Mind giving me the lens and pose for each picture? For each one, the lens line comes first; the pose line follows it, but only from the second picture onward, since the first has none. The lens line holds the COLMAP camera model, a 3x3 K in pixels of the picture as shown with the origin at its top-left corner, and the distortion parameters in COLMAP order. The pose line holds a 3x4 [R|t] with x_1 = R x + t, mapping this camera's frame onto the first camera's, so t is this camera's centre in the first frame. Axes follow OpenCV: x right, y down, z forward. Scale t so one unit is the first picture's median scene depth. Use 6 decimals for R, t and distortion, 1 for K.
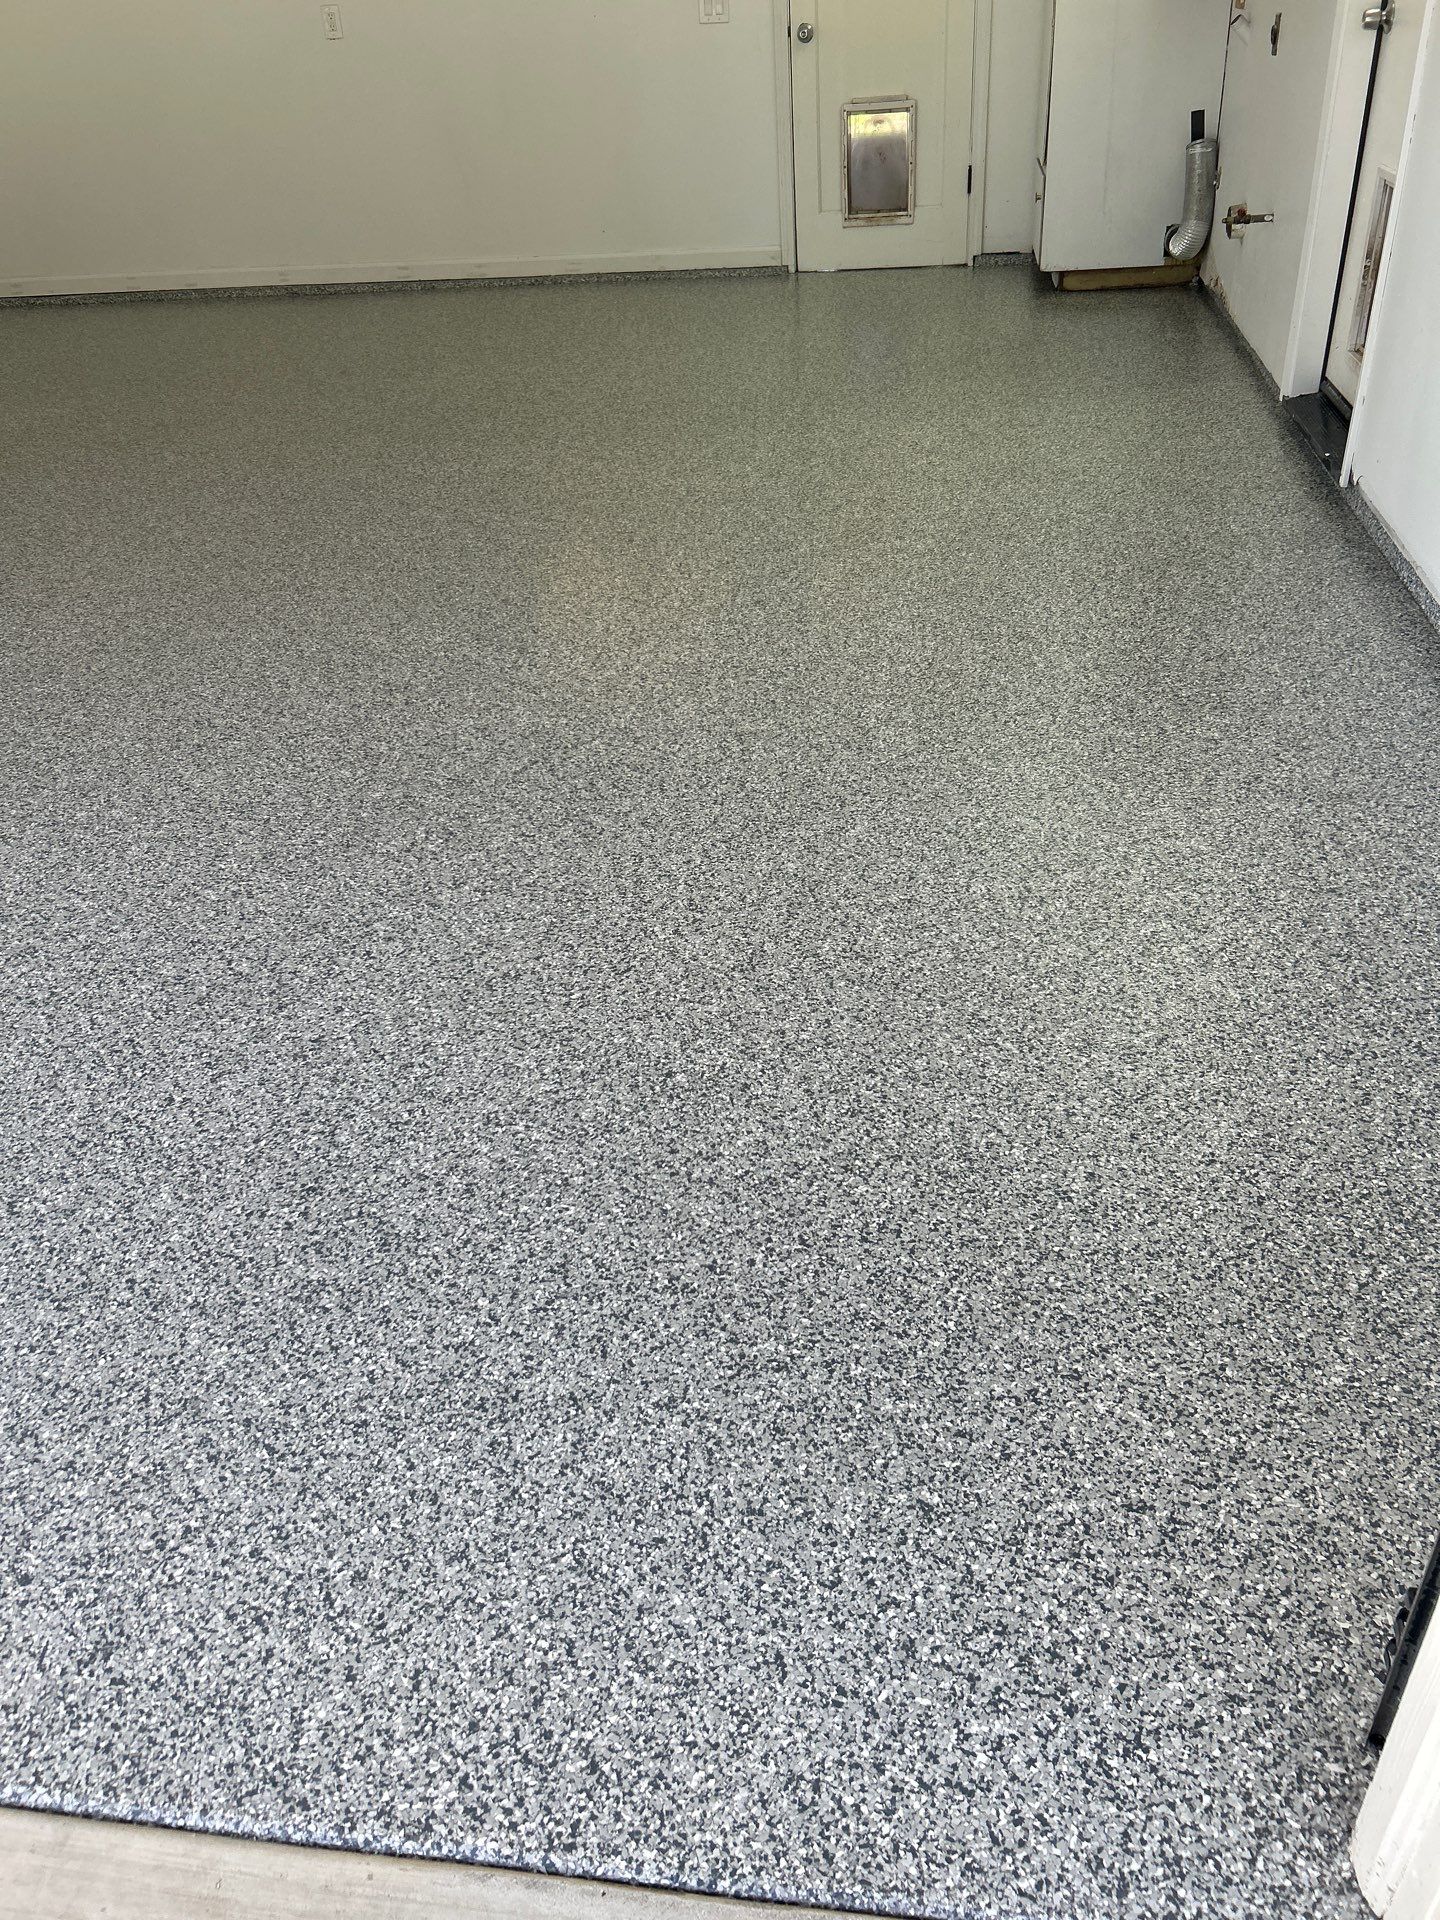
lens RADIAL K [[1437.8, 0, 730.1], [0, 1437.8, 979.4], [0, 0, 1]] dist [0.014387, -0.009415]
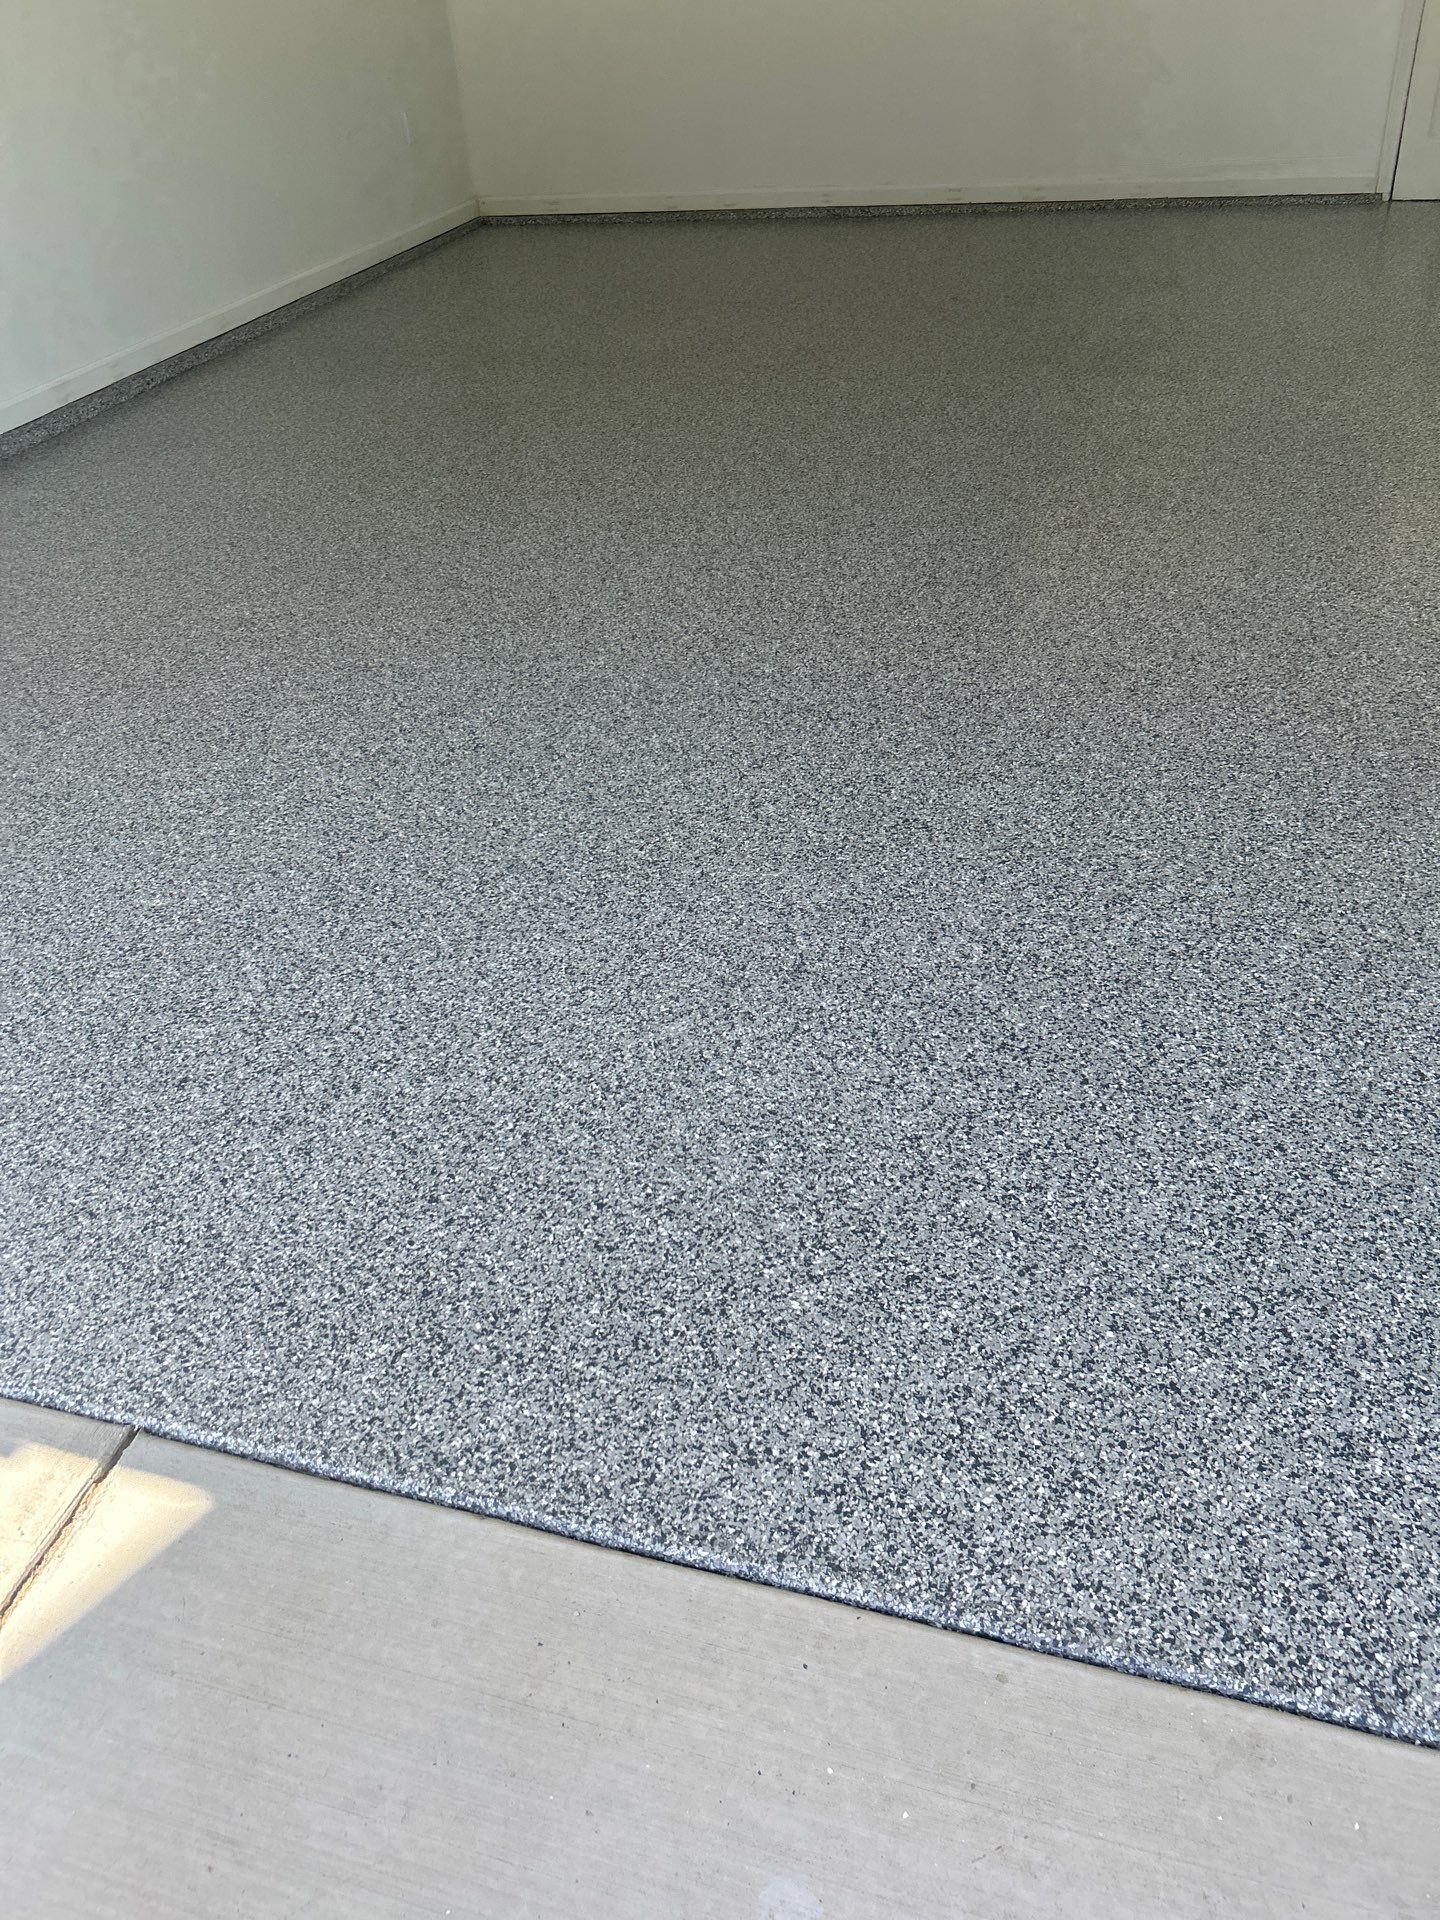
lens RADIAL K [[1452.2, 0, 725.7], [0, 1452.2, 965.6], [0, 0, 1]] dist [0.044251, -0.054174]
pose [[0.988830, 0.083182, -0.123677, -1.069562], [-0.079724, 0.996282, 0.032658, 0.025387], [0.125933, -0.022433, 0.991785, -0.019596]]
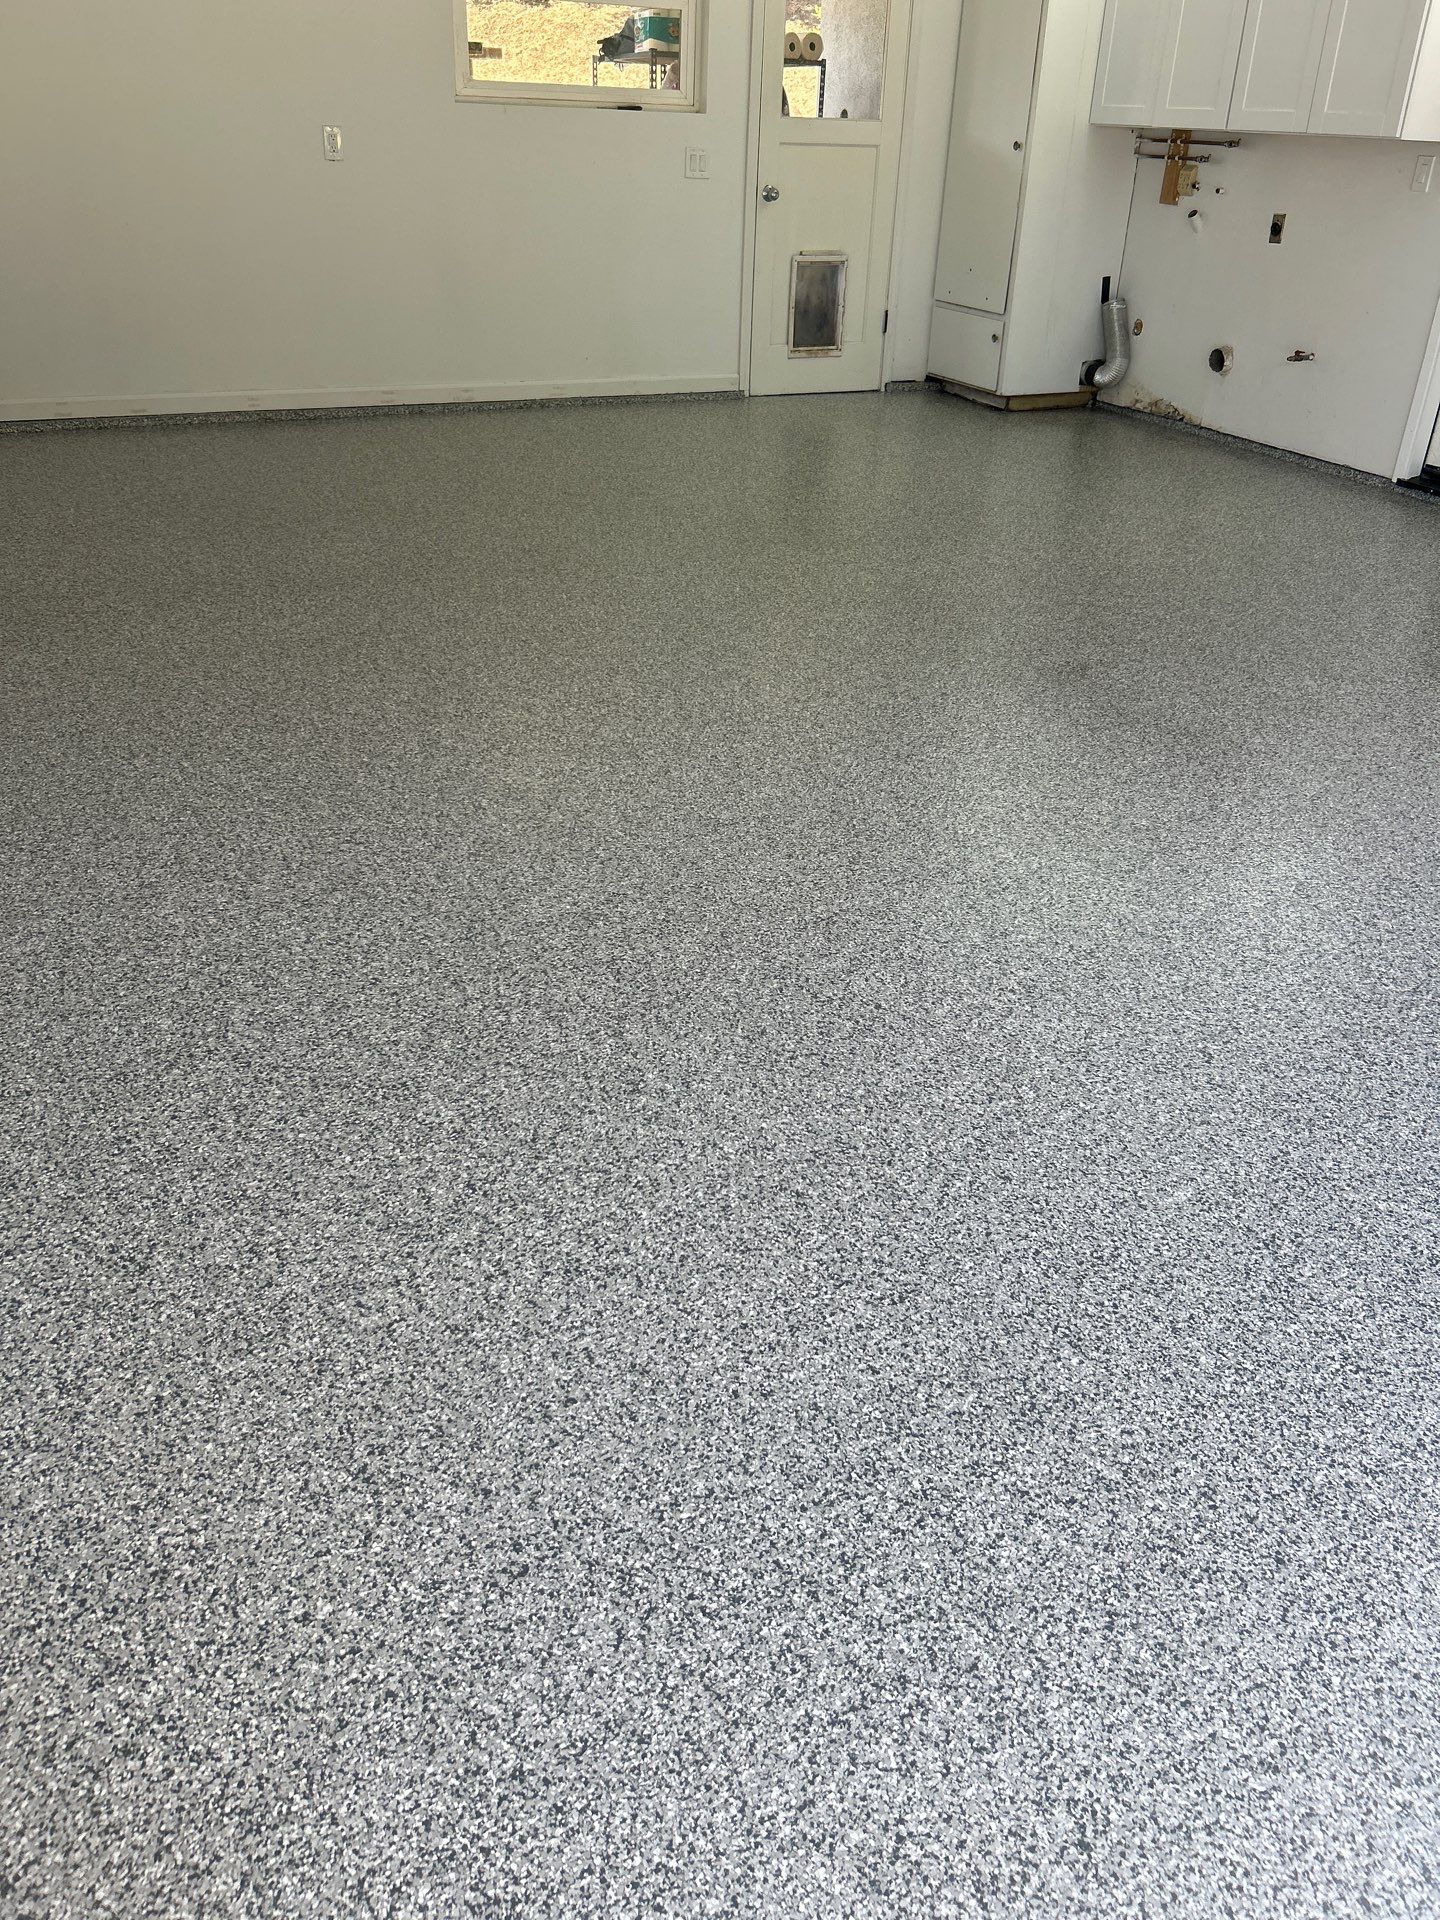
lens RADIAL K [[1459.8, 0, 727.9], [0, 1459.8, 960.3], [0, 0, 1]] dist [0.030961, -0.038461]
pose [[0.823407, -0.203093, 0.529863, -3.160494], [0.250816, 0.967852, -0.018798, -0.267400], [-0.509011, 0.148377, 0.847875, 0.582642]]
